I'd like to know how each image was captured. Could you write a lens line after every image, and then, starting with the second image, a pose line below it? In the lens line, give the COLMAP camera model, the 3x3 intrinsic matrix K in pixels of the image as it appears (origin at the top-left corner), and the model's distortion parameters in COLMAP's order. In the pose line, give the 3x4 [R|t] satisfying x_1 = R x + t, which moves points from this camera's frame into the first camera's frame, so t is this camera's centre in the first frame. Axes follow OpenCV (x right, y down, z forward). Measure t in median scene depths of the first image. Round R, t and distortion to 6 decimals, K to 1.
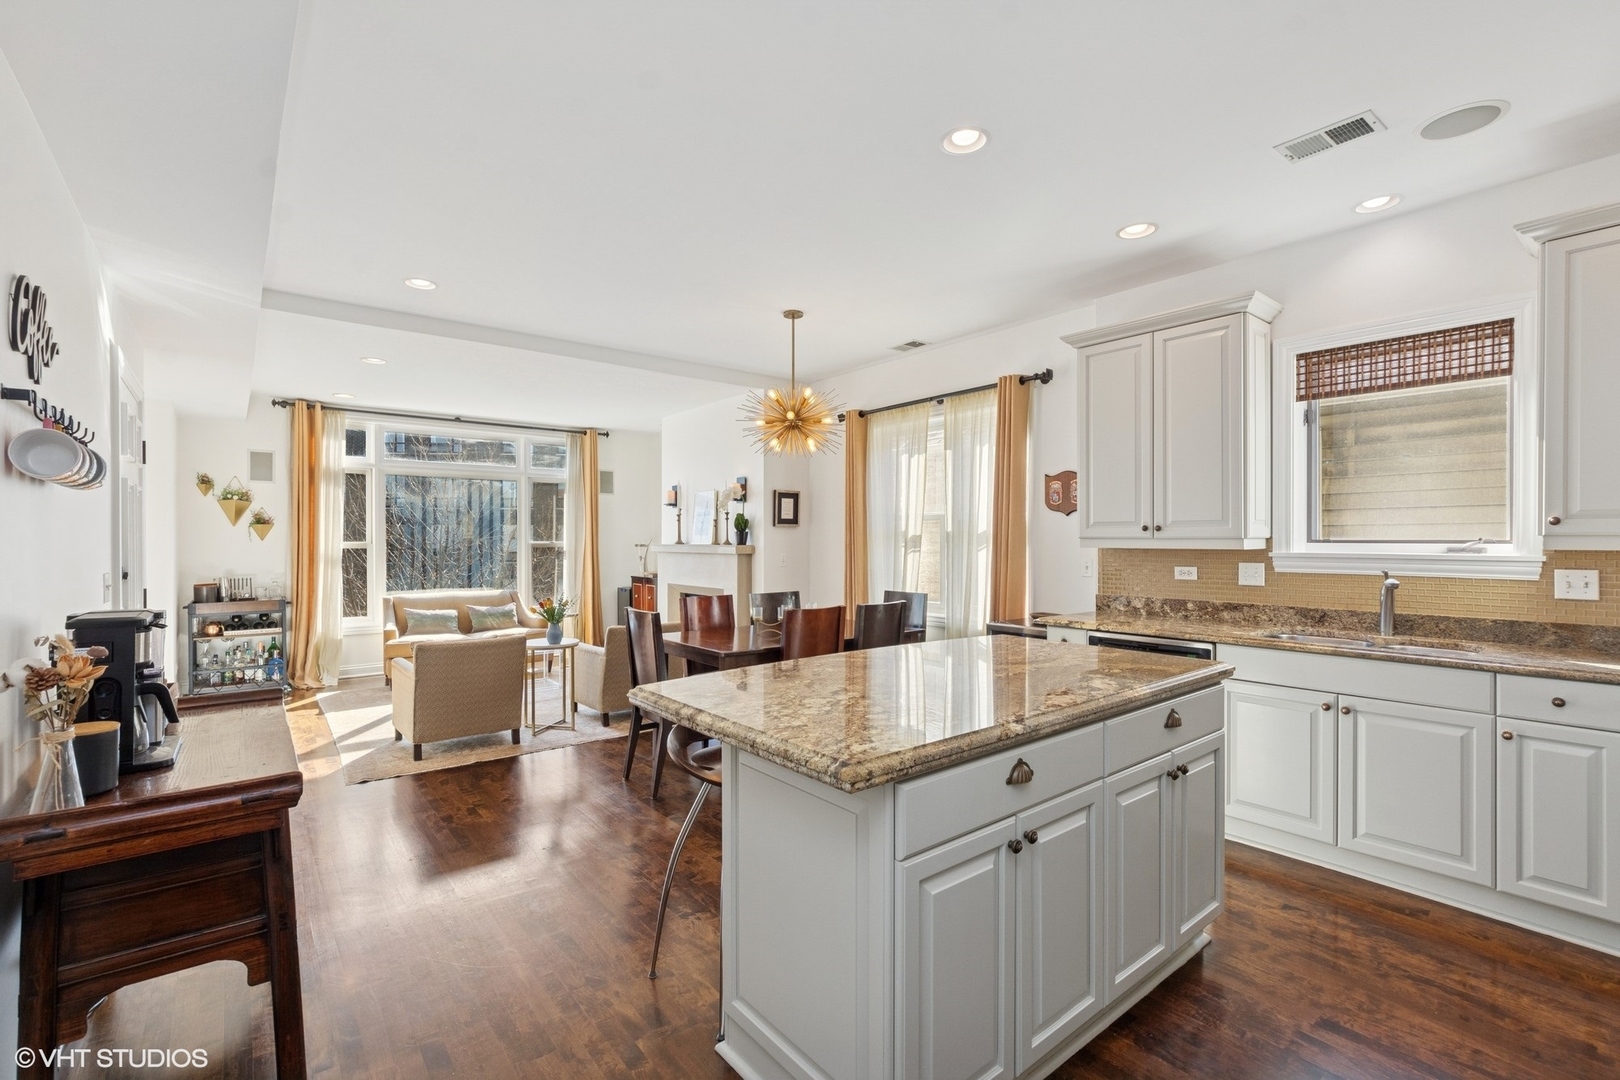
lens RADIAL K [[711.4, 0, 810.0], [0, 711.4, 540.0], [0, 0, 1]] dist [-0.002072, -0.000270]
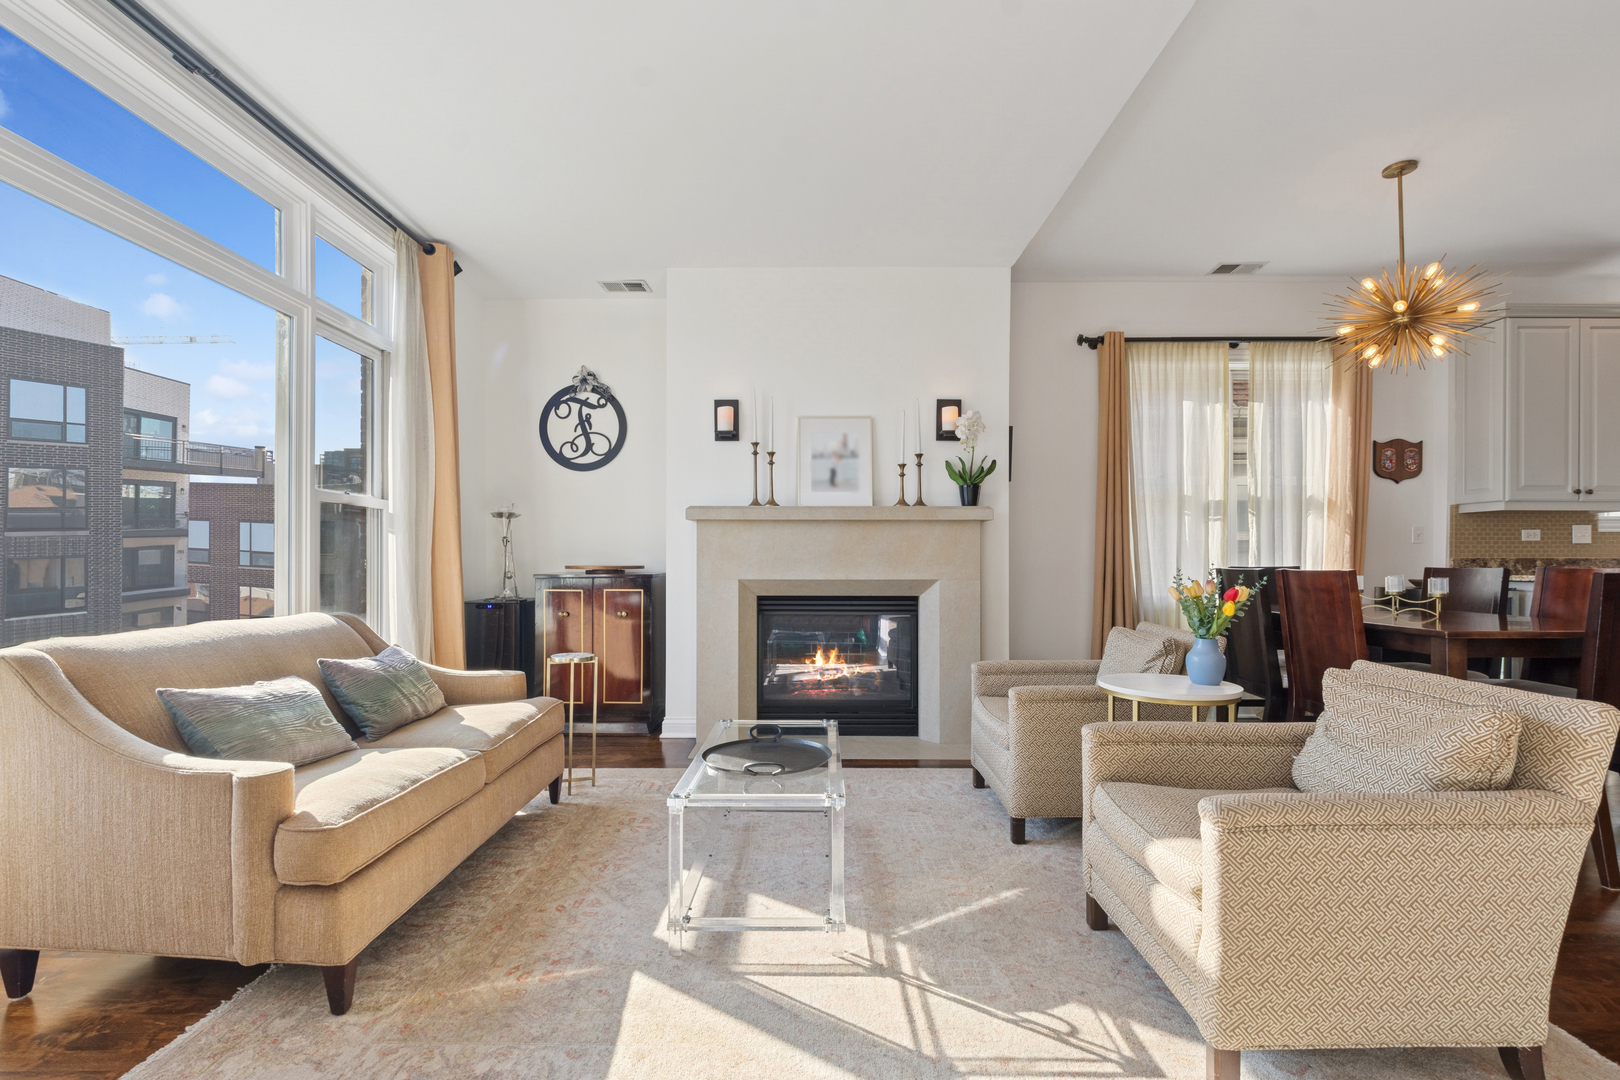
lens RADIAL K [[739.2, 0, 807.3], [0, 739.2, 563.3], [0, 0, 1]] dist [-0.000270, 0.000127]
pose [[0.625688, -0.000189, 0.780073, -1.211369], [0.000217, 1.000000, 0.000069, 0.097422], [-0.780073, 0.000126, 0.625688, 1.235655]]
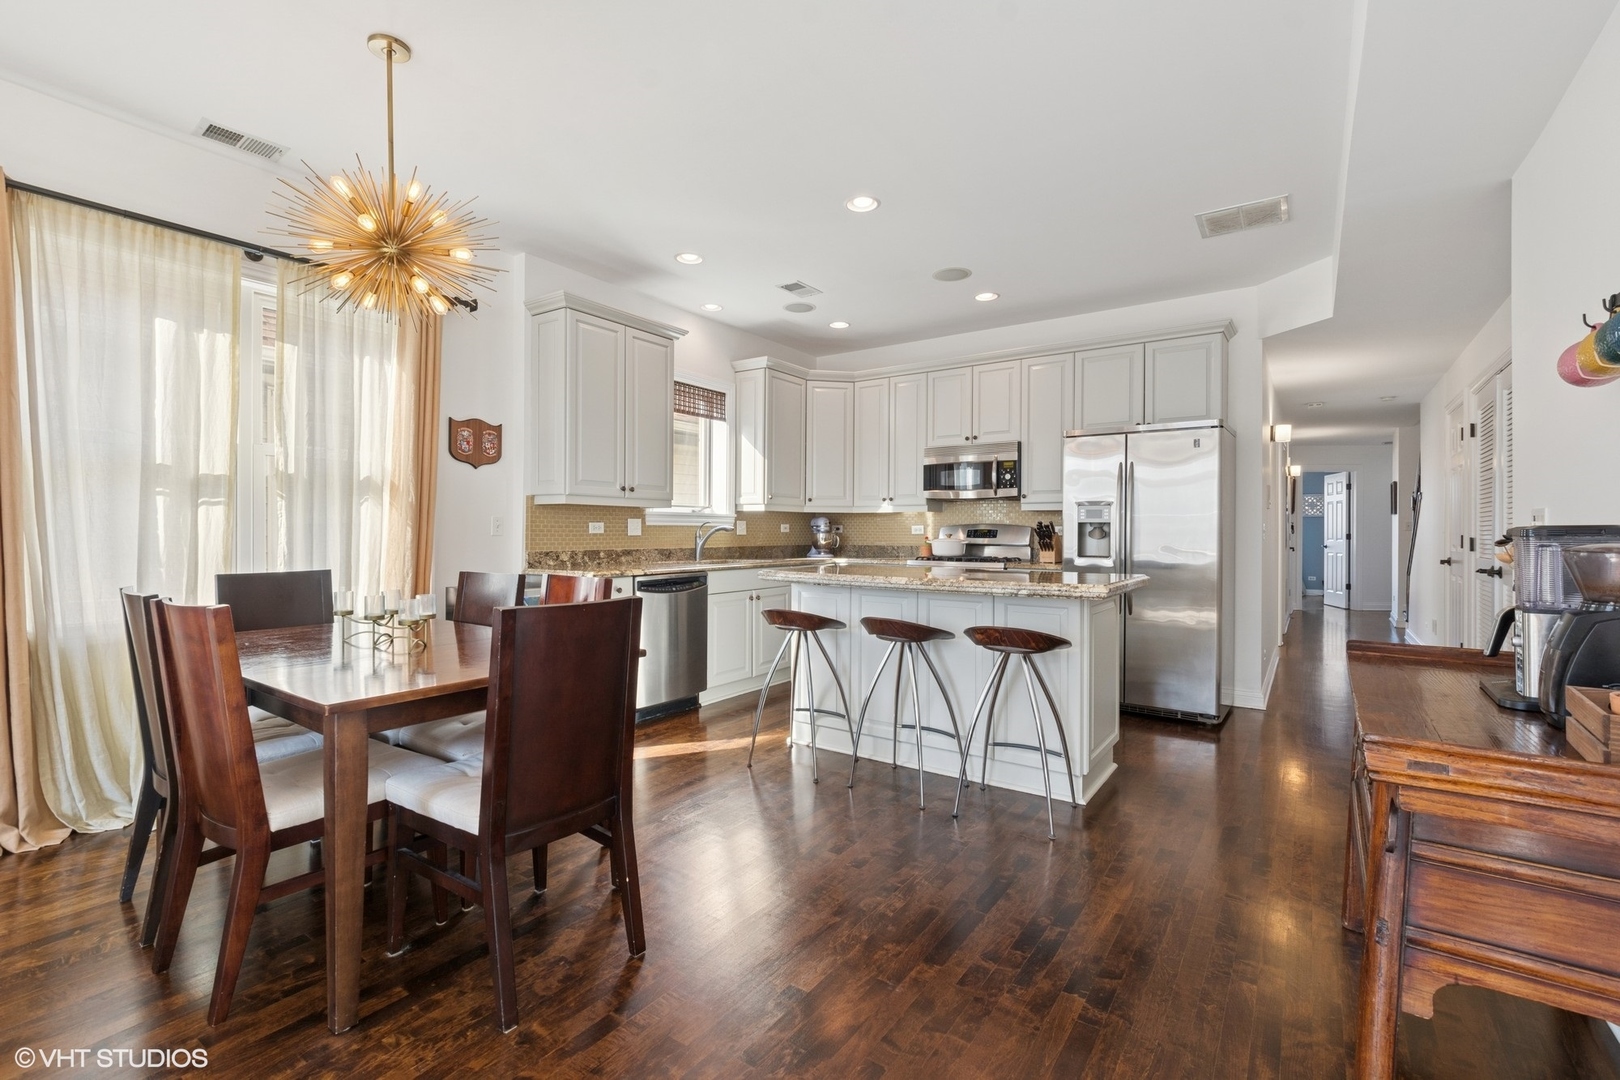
lens RADIAL K [[713.8, 0, 809.2], [0, 713.8, 531.6], [0, 0, 1]] dist [-0.002873, -0.000610]
pose [[-0.273847, -0.000698, 0.961773, -0.768568], [-0.000558, 1.000000, 0.000567, 0.055289], [-0.961773, -0.000381, -0.273848, 1.043139]]
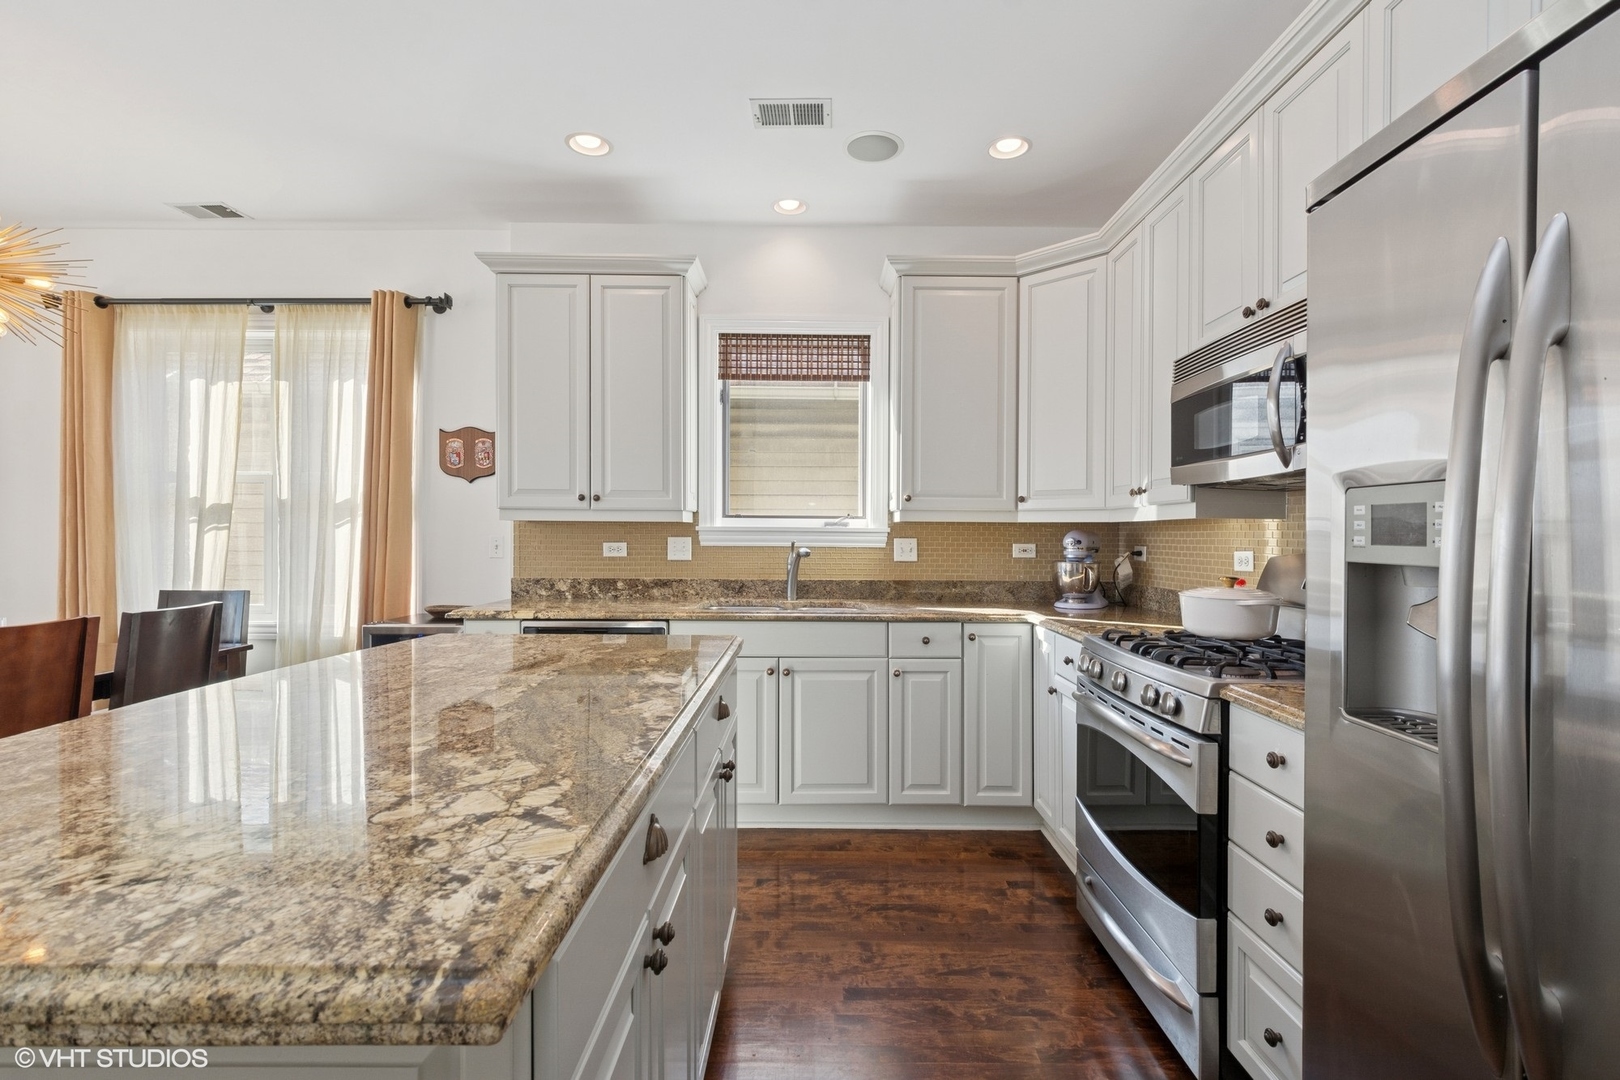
lens RADIAL K [[734.5, 0, 810.3], [0, 734.5, 534.8], [0, 0, 1]] dist [-0.000945, 0.000028]
pose [[0.629411, 0.004814, 0.777058, -0.050927], [-0.005676, 0.999983, -0.001598, 0.029445], [-0.777052, -0.003405, 0.629428, 0.222138]]
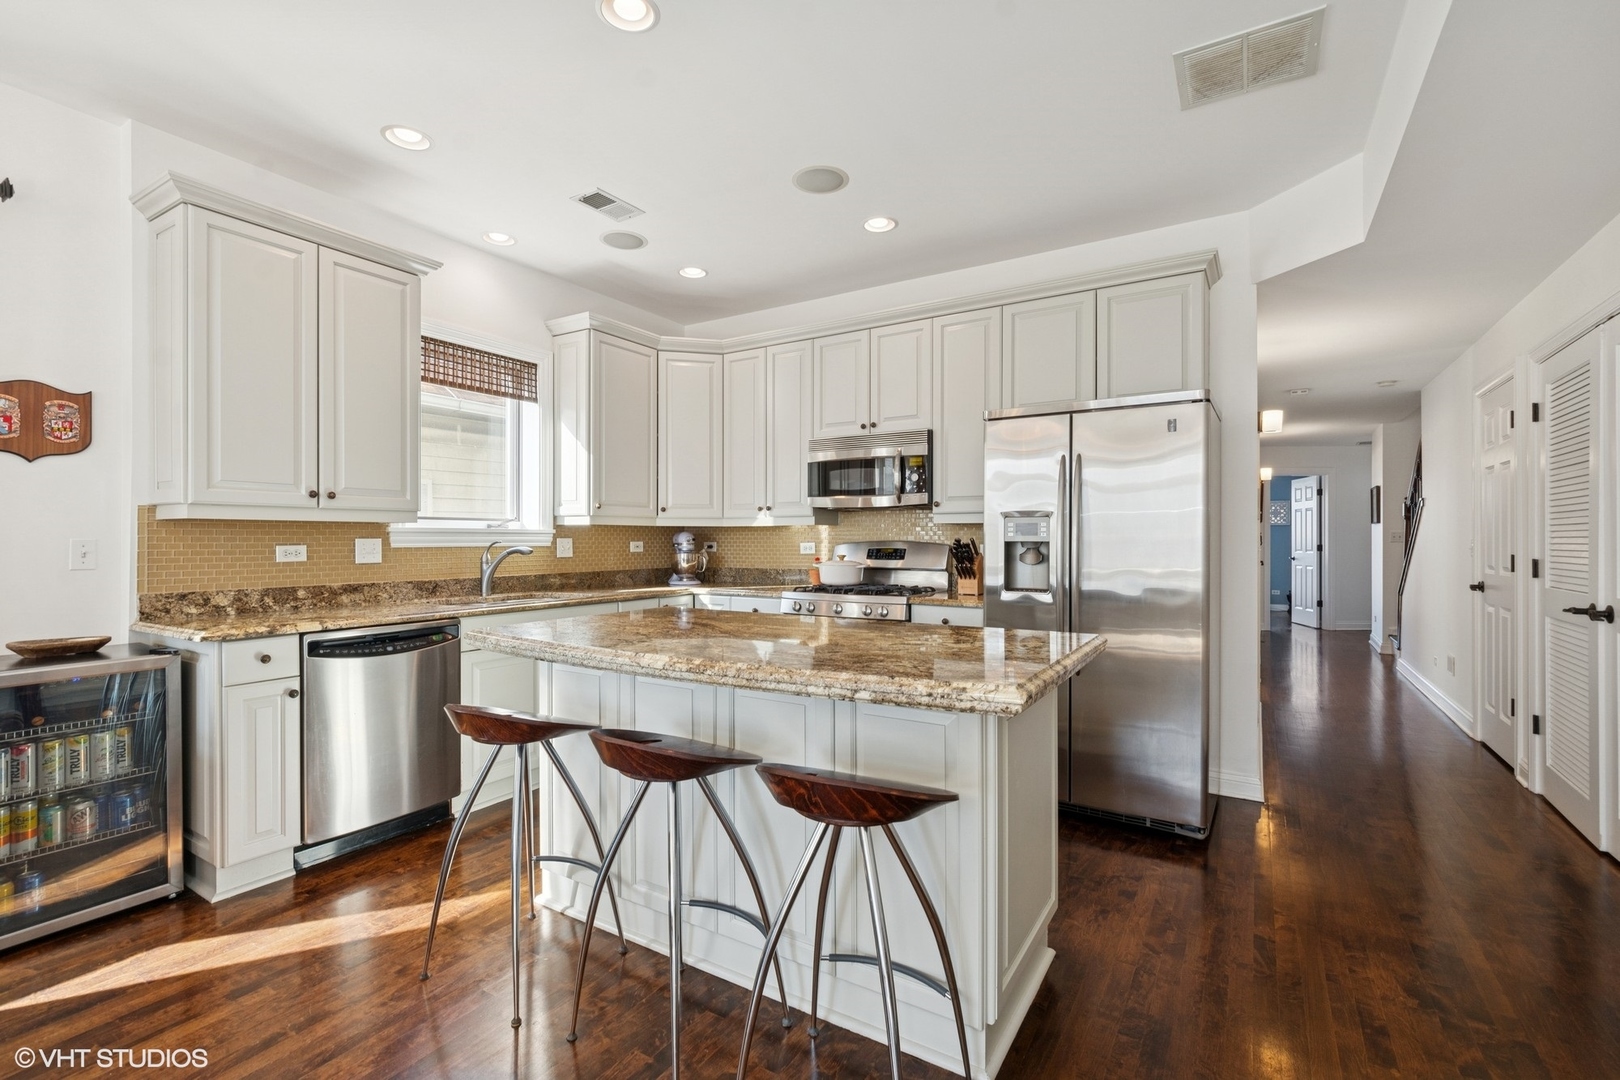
lens RADIAL K [[716.0, 0, 810.0], [0, 716.0, 540.0], [0, 0, 1]] dist [-0.004186, -0.000547]
pose [[-0.327400, 0.000470, 0.944886, -0.441164], [0.004900, 0.999987, 0.001200, 0.035376], [-0.944873, 0.005023, -0.327398, 0.756197]]
